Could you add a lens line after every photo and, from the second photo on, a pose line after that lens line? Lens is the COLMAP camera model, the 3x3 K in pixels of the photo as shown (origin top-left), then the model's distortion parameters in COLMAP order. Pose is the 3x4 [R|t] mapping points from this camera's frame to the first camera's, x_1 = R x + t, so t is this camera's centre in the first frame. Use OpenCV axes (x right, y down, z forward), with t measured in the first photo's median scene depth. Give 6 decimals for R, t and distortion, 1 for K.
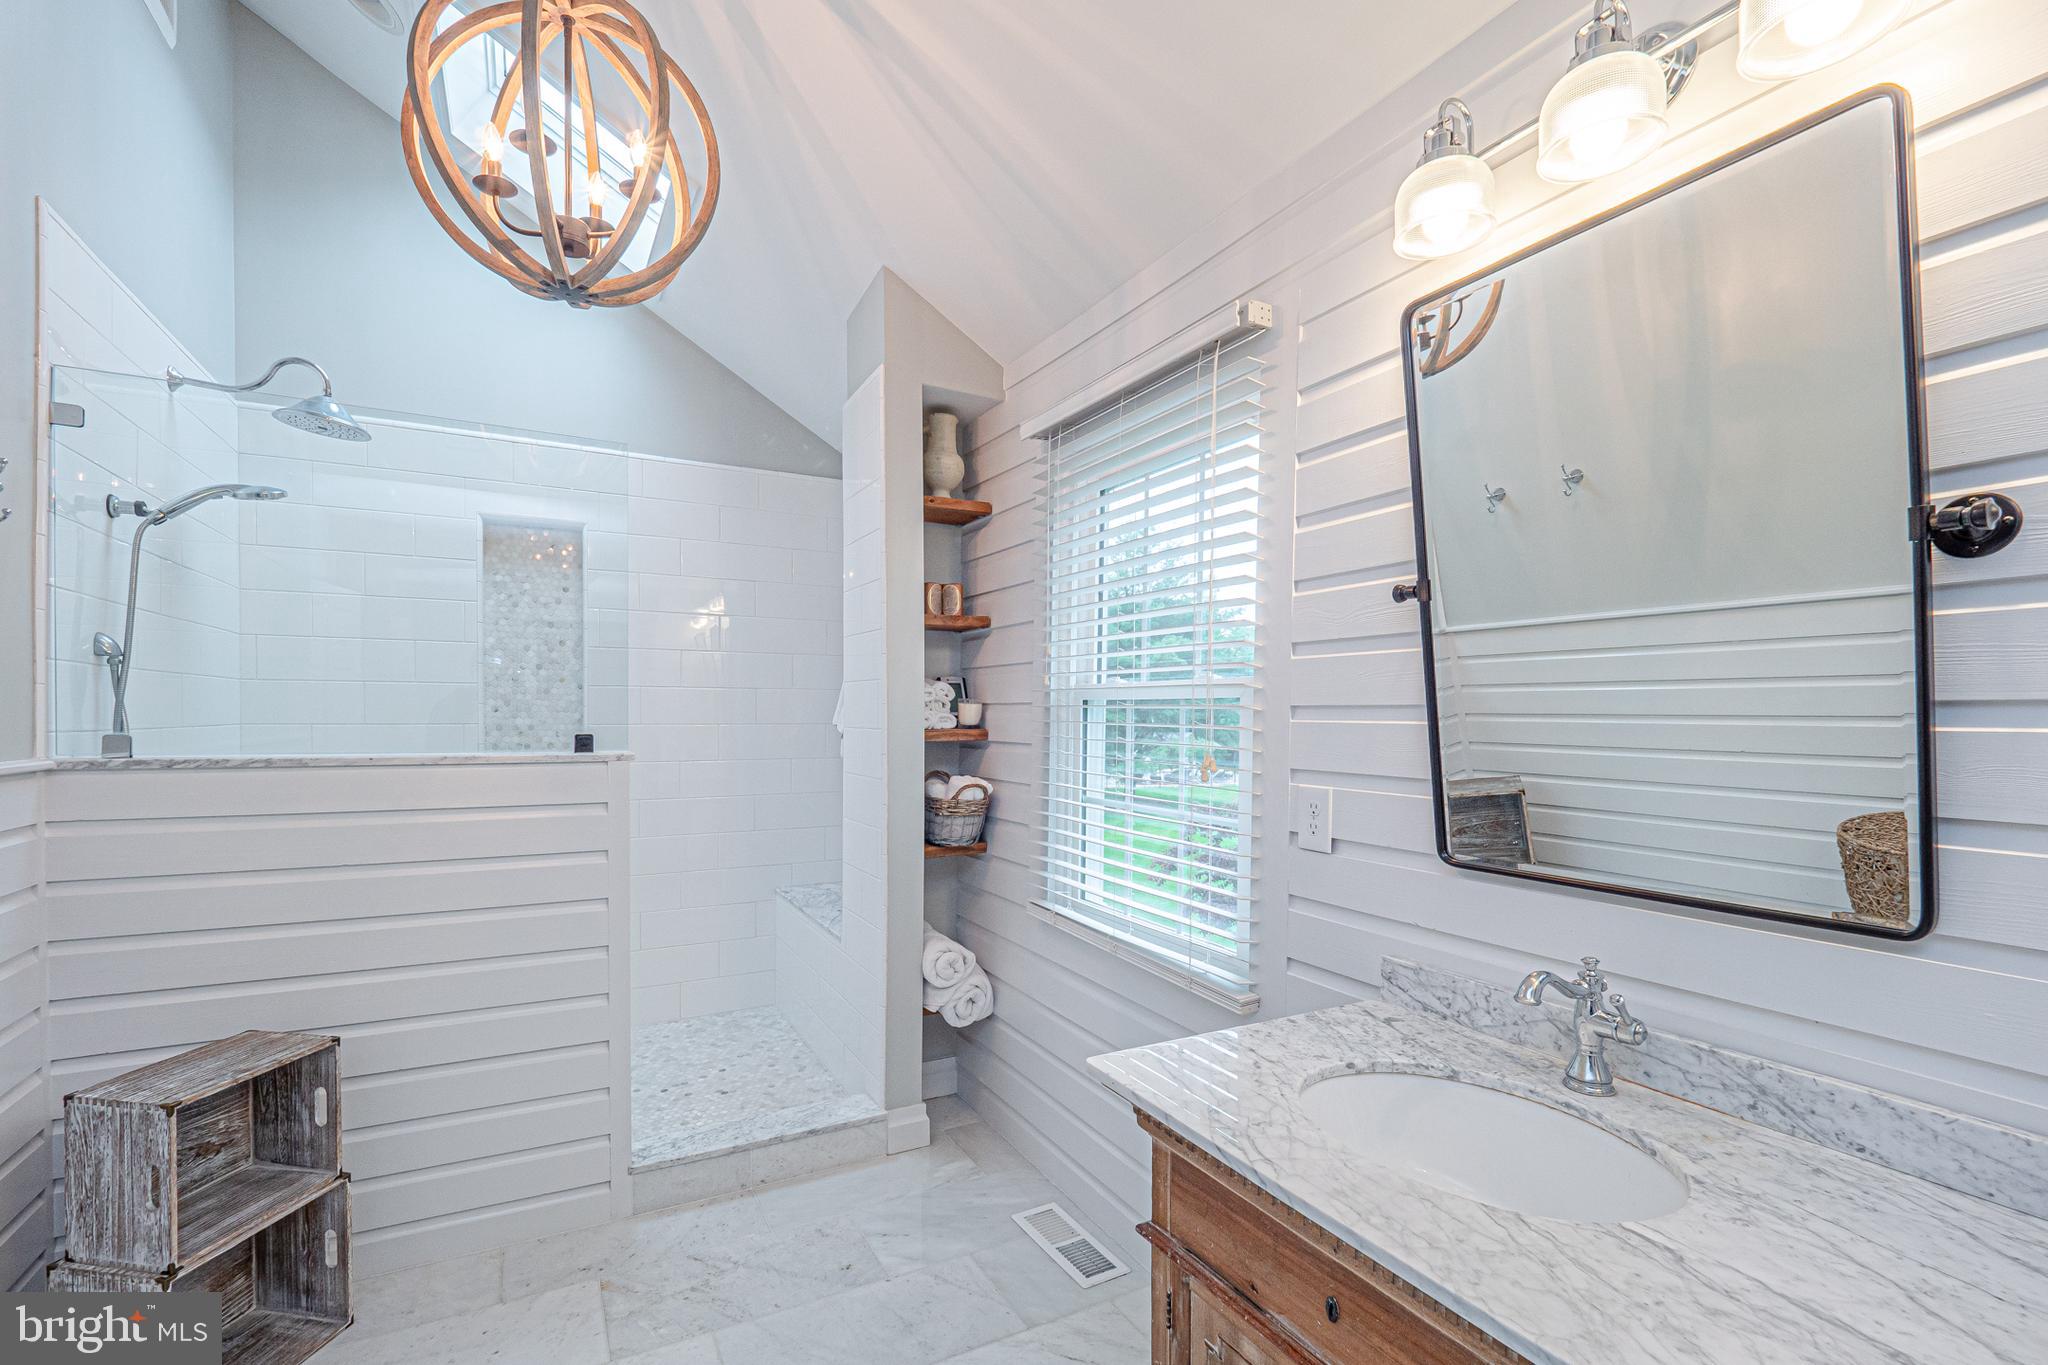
lens RADIAL K [[853.2, 0, 965.7], [0, 853.2, 720.4], [0, 0, 1]] dist [0.000365, -0.004162]
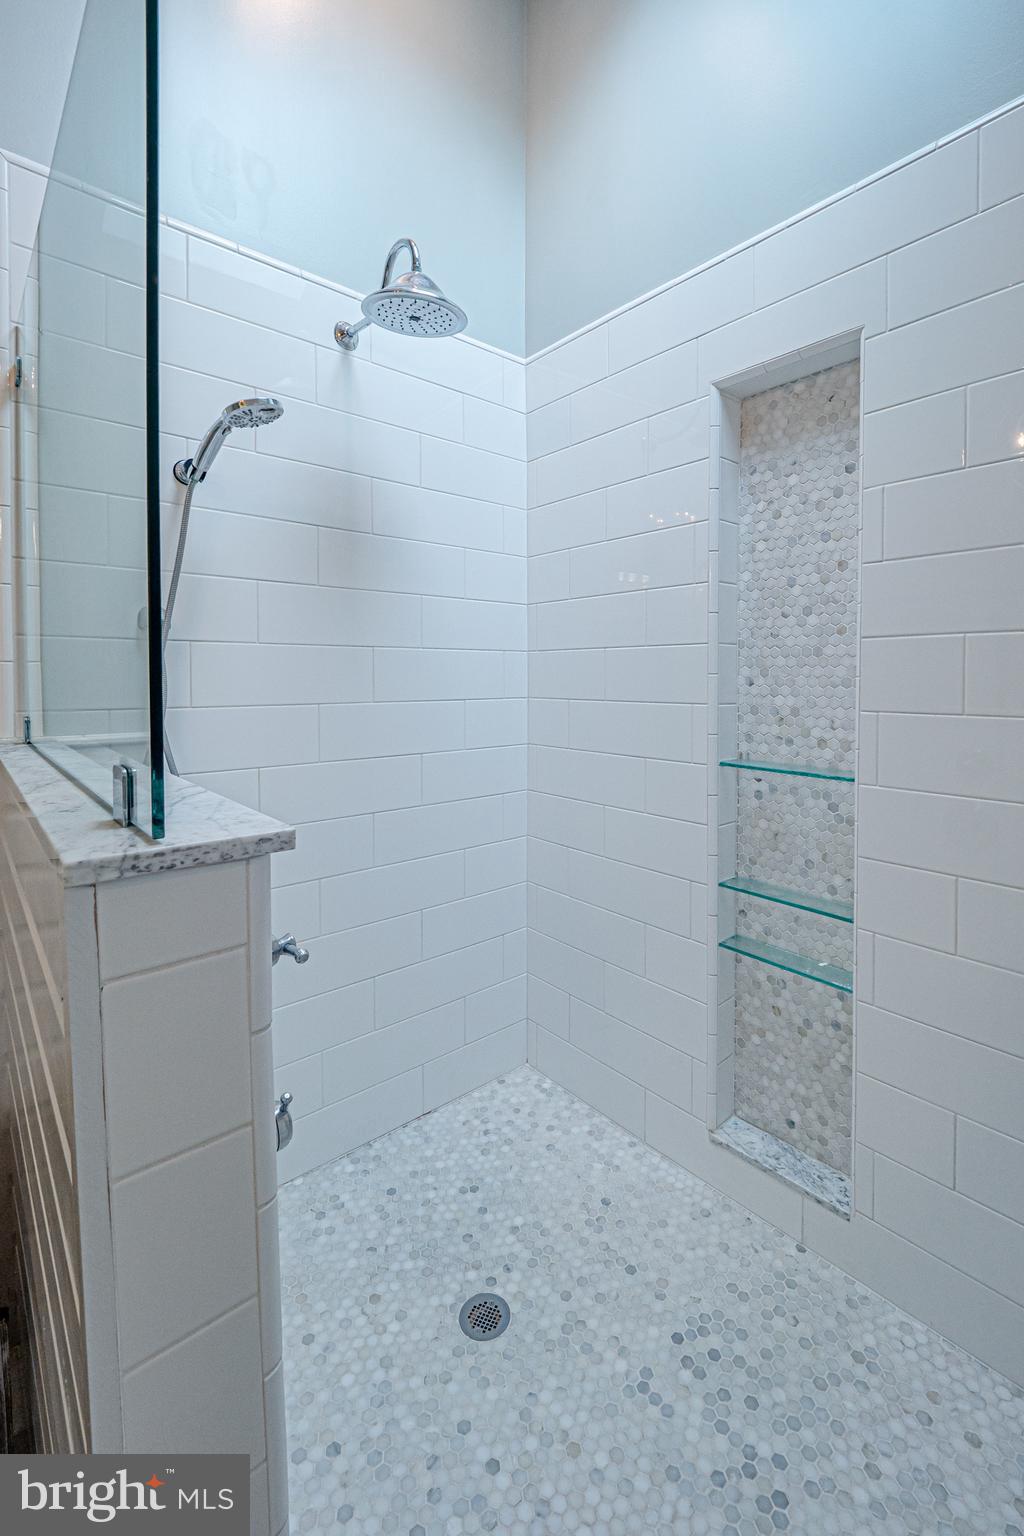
lens RADIAL K [[639.9, 0, 583.8], [0, 639.9, 710.1], [0, 0, 1]] dist [0.000365, -0.004162]
pose [[0.274852, 0.026161, -0.961131, -0.160953], [-0.014125, 0.999632, 0.023169, -0.002682], [0.961383, 0.007208, 0.275120, 1.039540]]
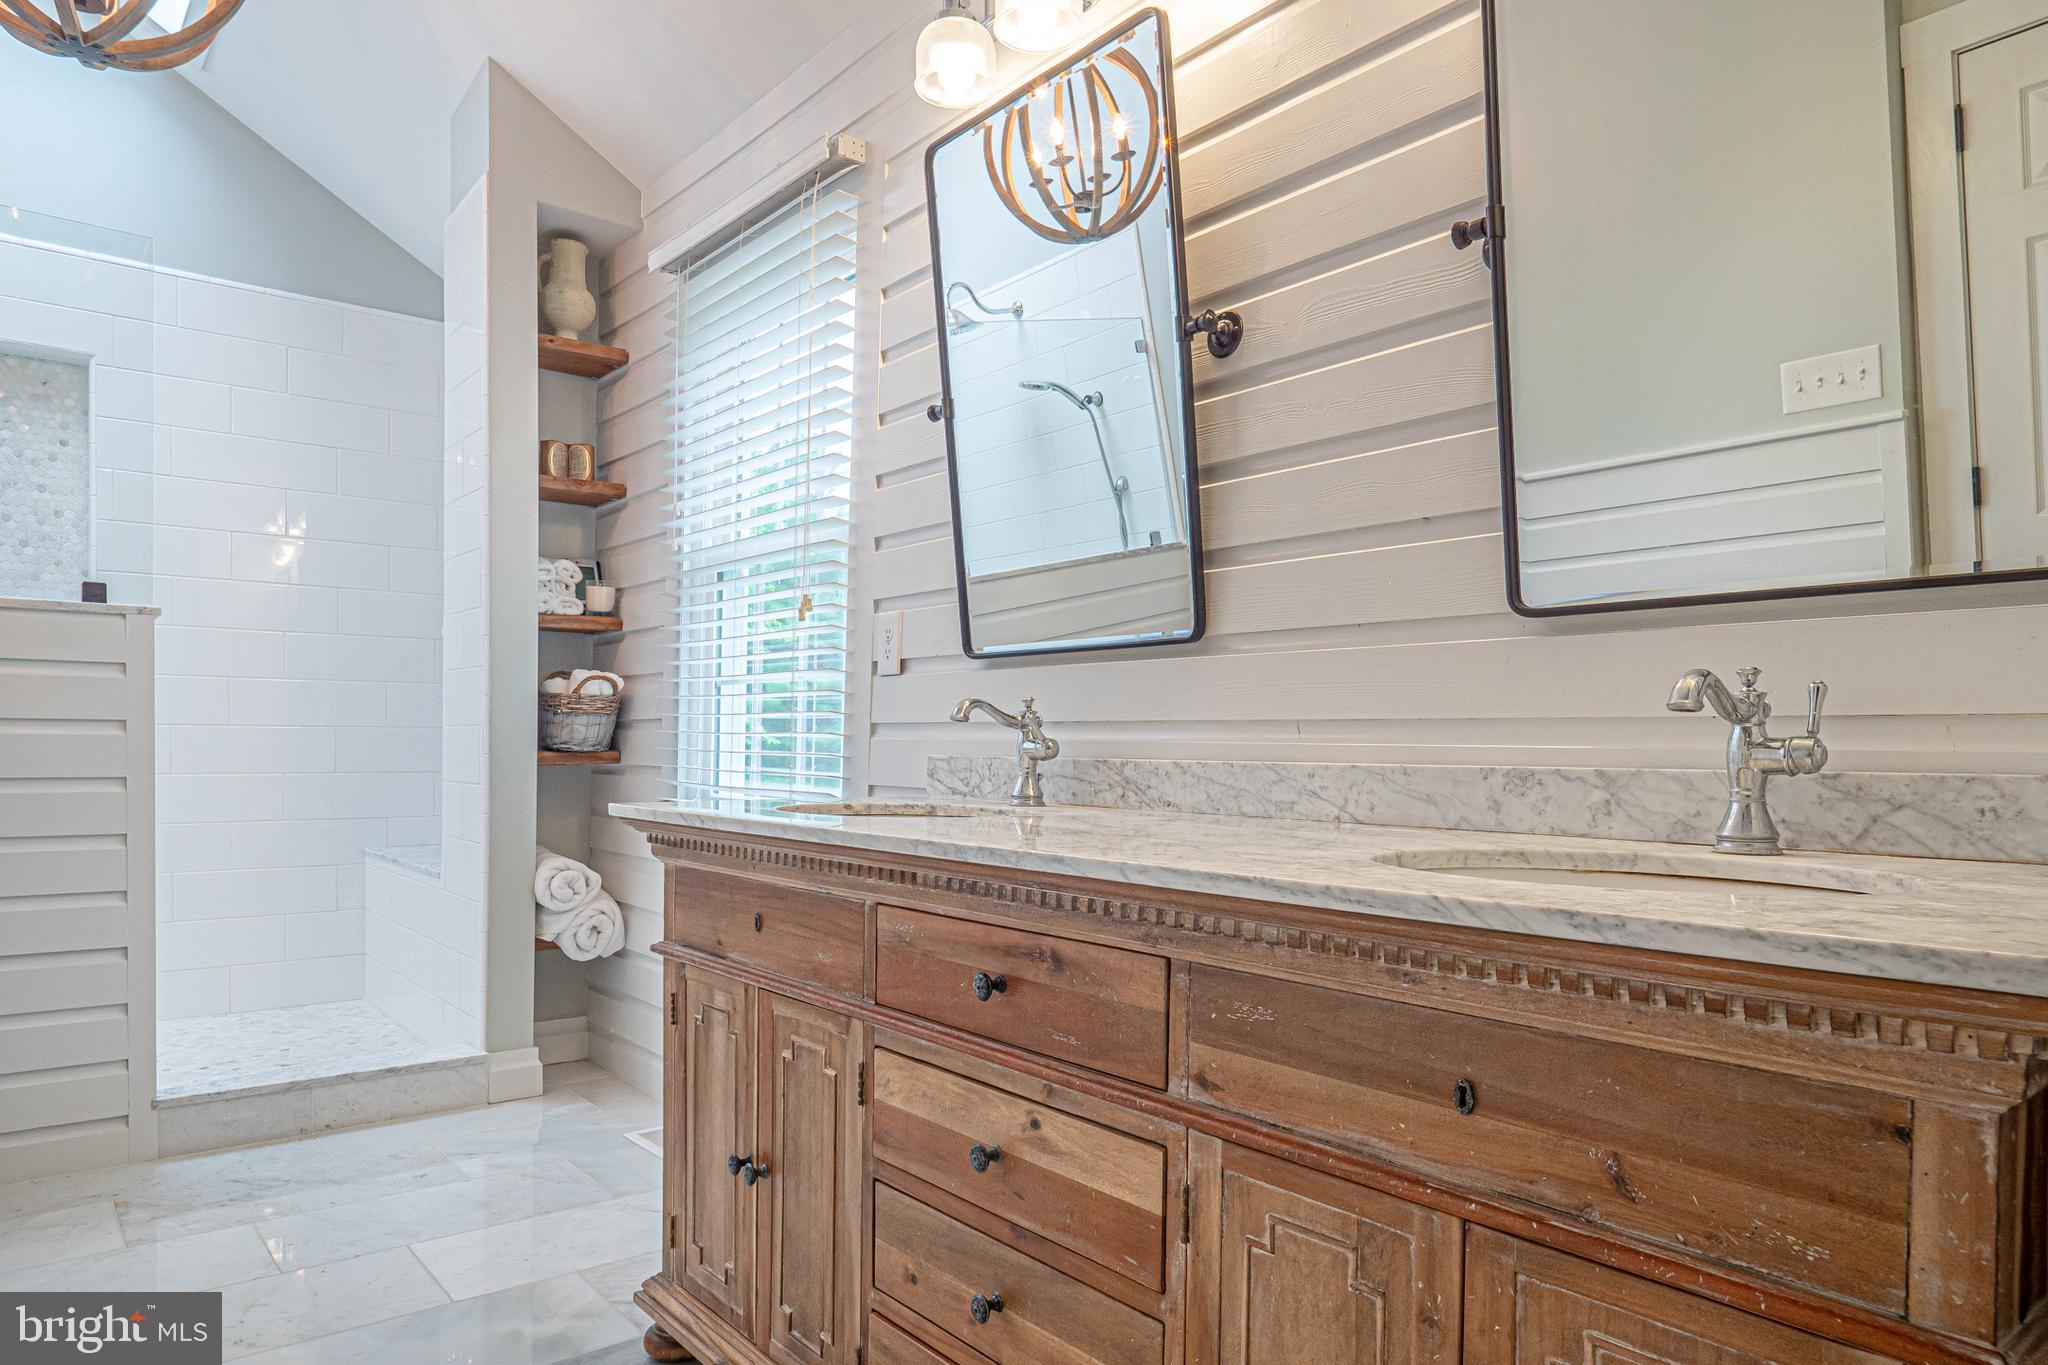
lens RADIAL K [[1231.3, 0, 945.1], [0, 1231.3, 744.0], [0, 0, 1]] dist [0.002283, -0.000835]
pose [[0.981800, 0.004384, 0.189869, 0.124705], [-0.005585, 0.999968, 0.005793, 0.145851], [-0.189837, -0.006748, 0.981792, -0.304165]]
